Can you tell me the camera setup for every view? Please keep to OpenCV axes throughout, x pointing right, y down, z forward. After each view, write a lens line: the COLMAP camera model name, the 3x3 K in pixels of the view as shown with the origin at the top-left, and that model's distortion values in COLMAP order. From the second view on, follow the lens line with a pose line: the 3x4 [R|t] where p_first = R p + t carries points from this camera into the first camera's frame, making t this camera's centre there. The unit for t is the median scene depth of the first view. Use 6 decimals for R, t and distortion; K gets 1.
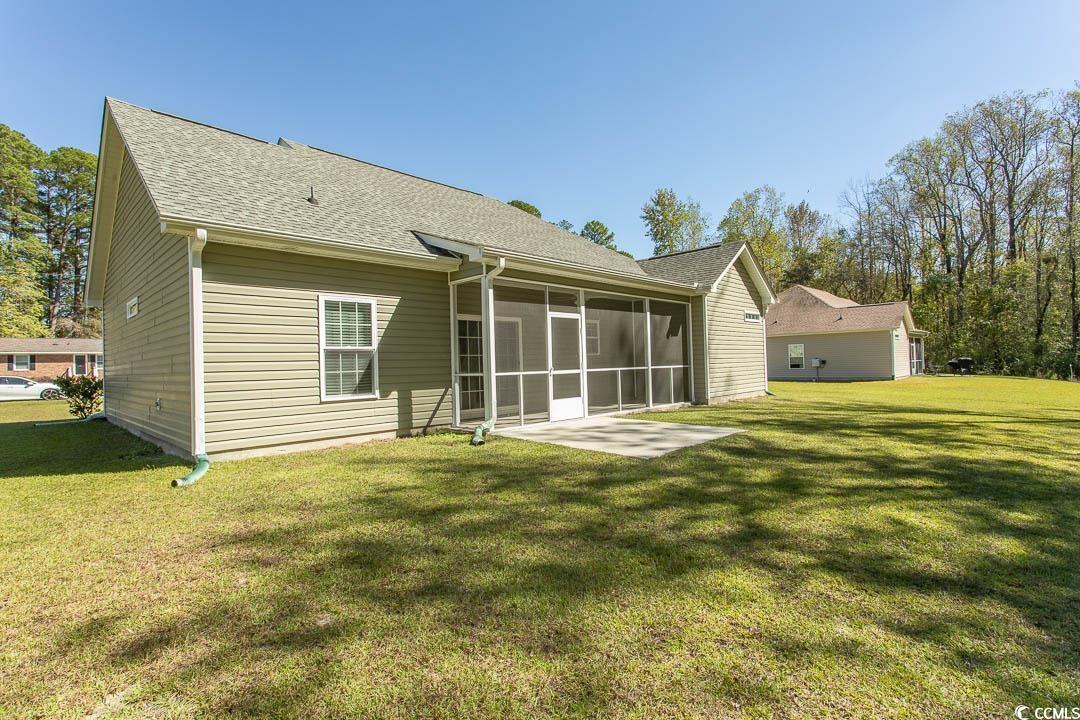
lens RADIAL K [[506.1, 0, 542.3], [0, 506.1, 358.6], [0, 0, 1]] dist [0.000941, 0.002238]
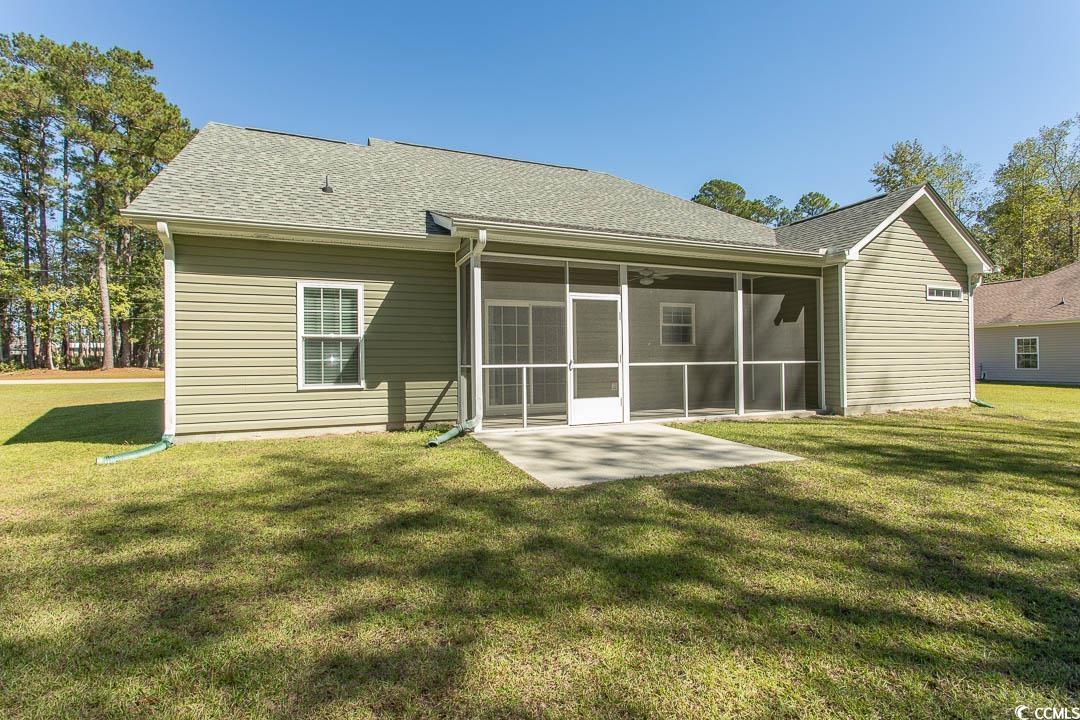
lens RADIAL K [[506.1, 0, 537.5], [0, 506.1, 361.4], [0, 0, 1]] dist [0.000941, 0.002238]
pose [[0.915729, 0.017876, -0.401398, 0.319768], [-0.009665, 0.999701, 0.022473, 0.002121], [0.401680, -0.016700, 0.915628, 0.231932]]
